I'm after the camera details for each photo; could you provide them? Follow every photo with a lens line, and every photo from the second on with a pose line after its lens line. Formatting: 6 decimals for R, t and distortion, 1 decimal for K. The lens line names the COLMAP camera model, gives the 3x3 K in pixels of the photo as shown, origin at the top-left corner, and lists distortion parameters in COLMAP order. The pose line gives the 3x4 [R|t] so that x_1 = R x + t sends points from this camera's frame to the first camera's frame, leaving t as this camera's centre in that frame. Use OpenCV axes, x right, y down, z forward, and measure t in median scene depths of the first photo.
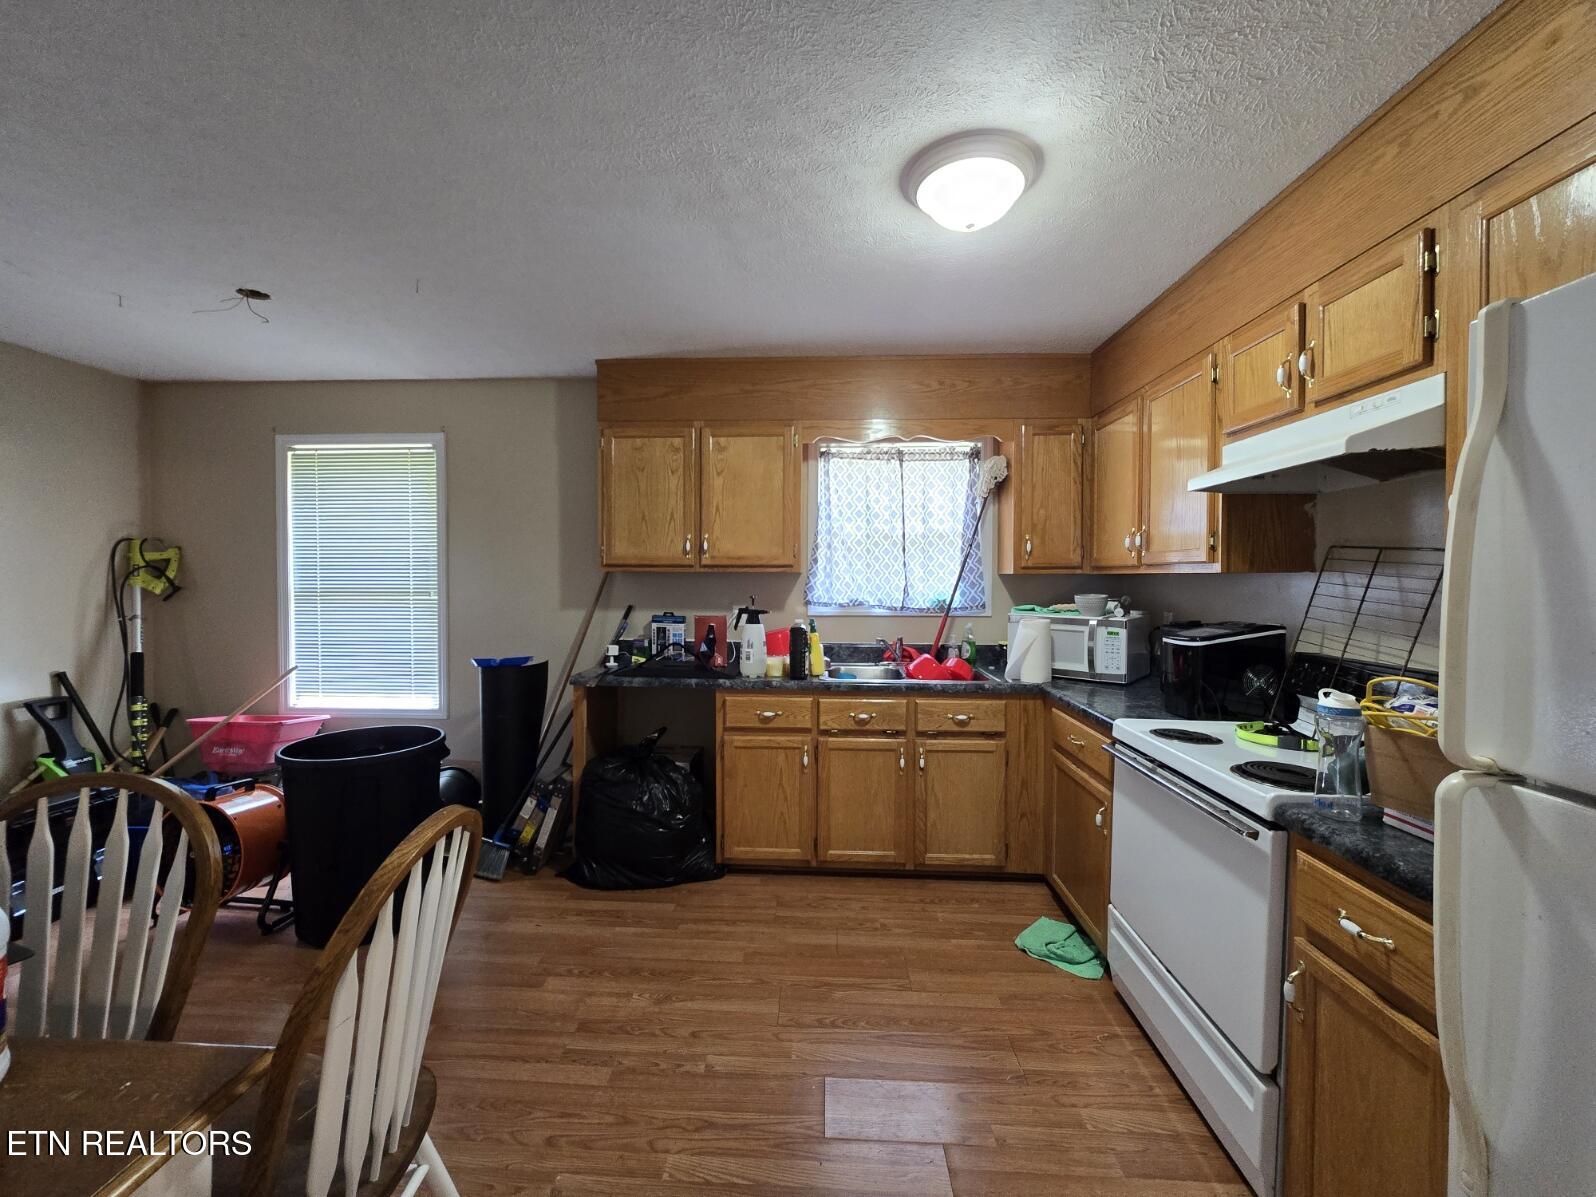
lens RADIAL K [[651.8, 0, 798.0], [0, 651.8, 598.5], [0, 0, 1]] dist [-0.000587, -0.000088]
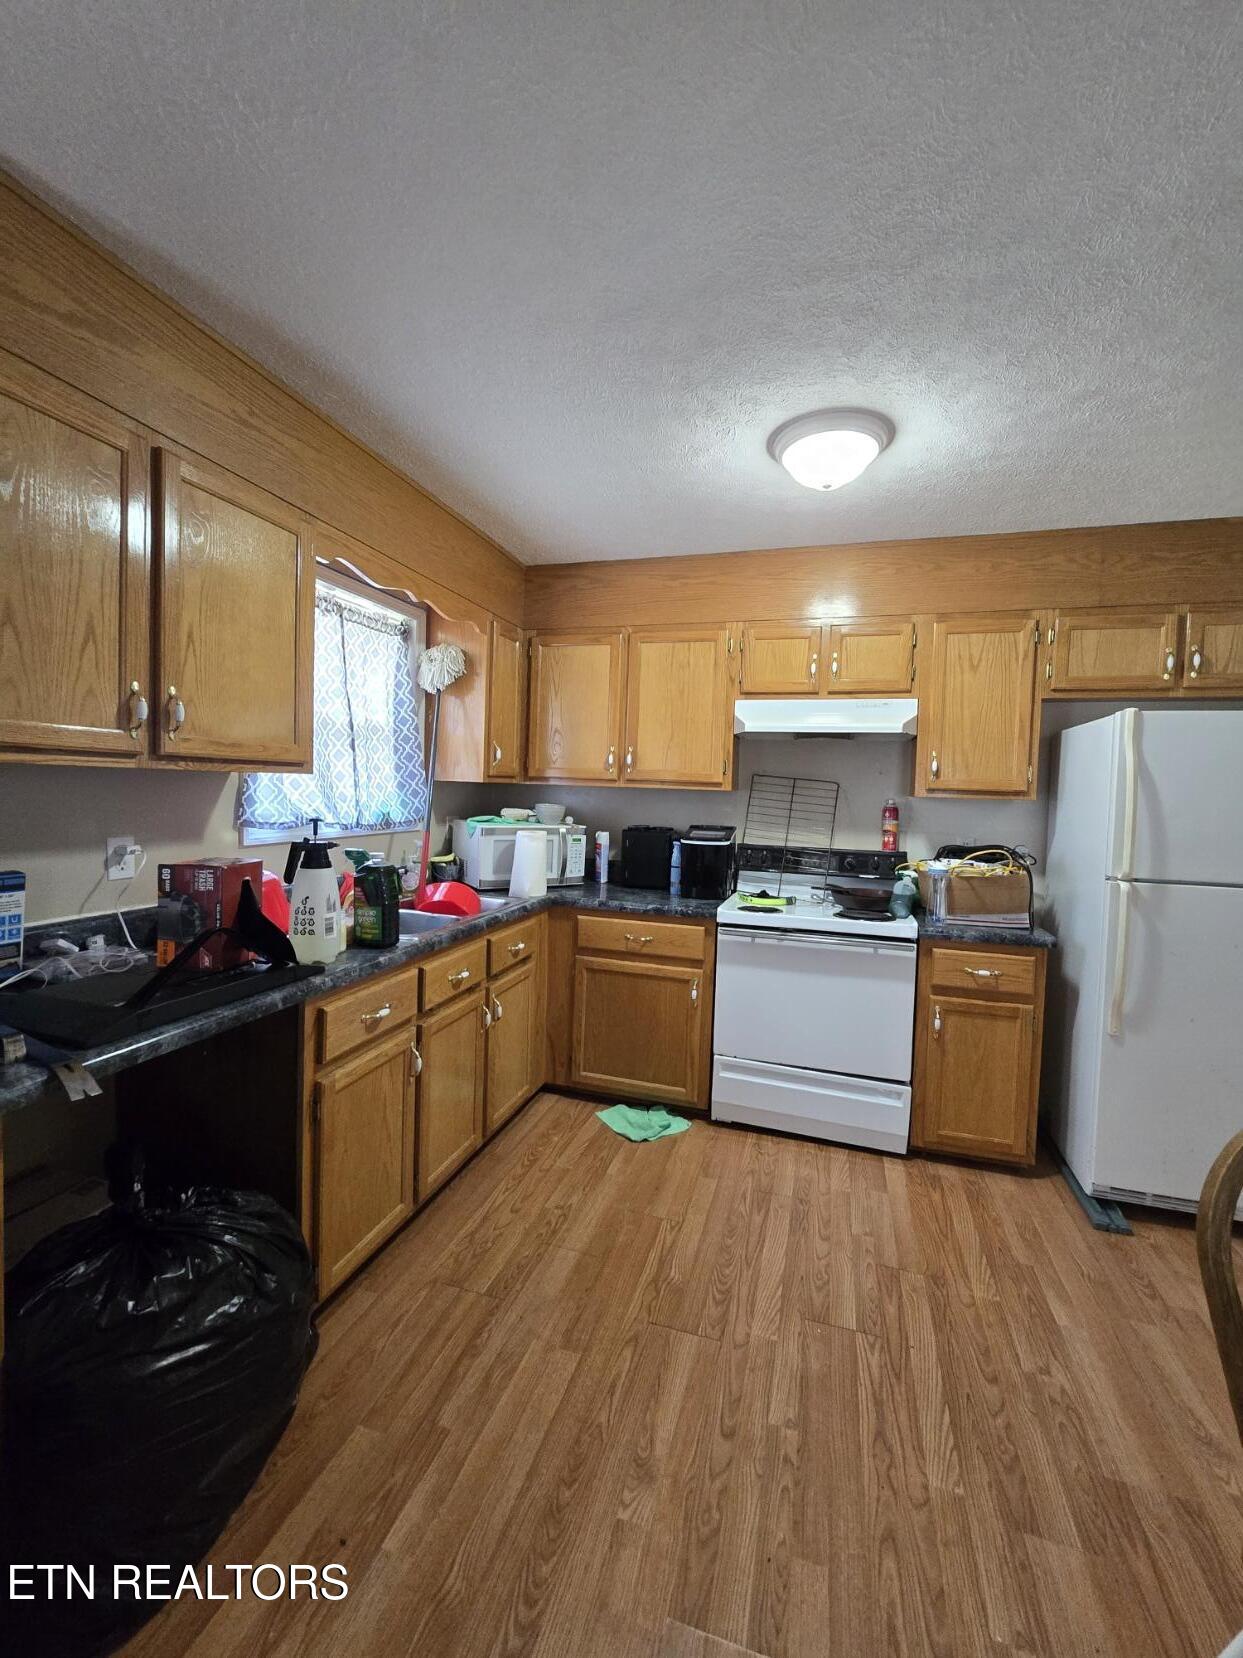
lens RADIAL K [[676.1, 0, 636.4], [0, 676.1, 823.8], [0, 0, 1]] dist [-0.000428, 0.000160]
pose [[0.240107, -0.047157, 0.969600, -0.665940], [-0.000443, 0.998814, 0.048688, -0.032320], [-0.970746, -0.012120, 0.239801, 0.704080]]
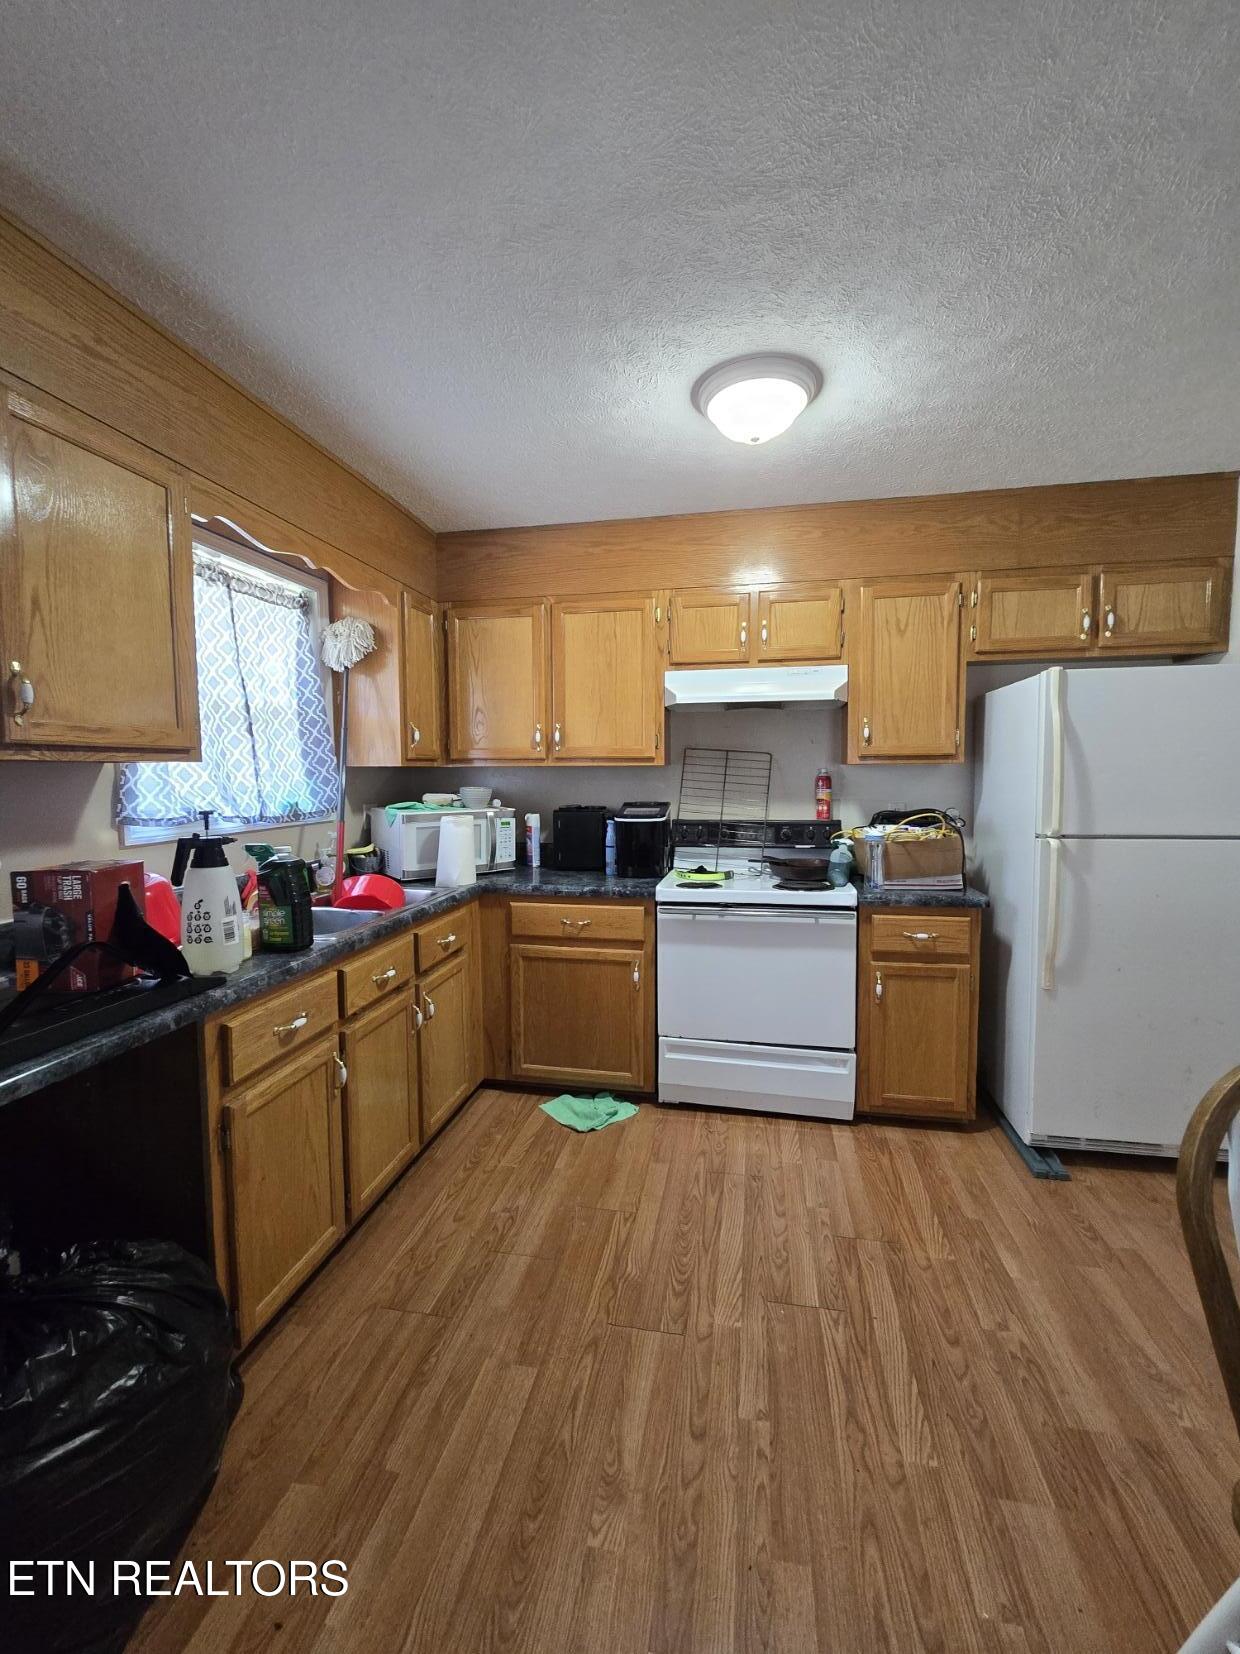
lens RADIAL K [[675.3, 0, 633.3], [0, 675.3, 820.2], [0, 0, 1]] dist [0.000747, -0.000162]
pose [[0.137226, -0.077584, 0.987497, -0.624335], [0.037746, 0.996613, 0.073055, -0.025552], [-0.989820, 0.027249, 0.139690, 0.721969]]
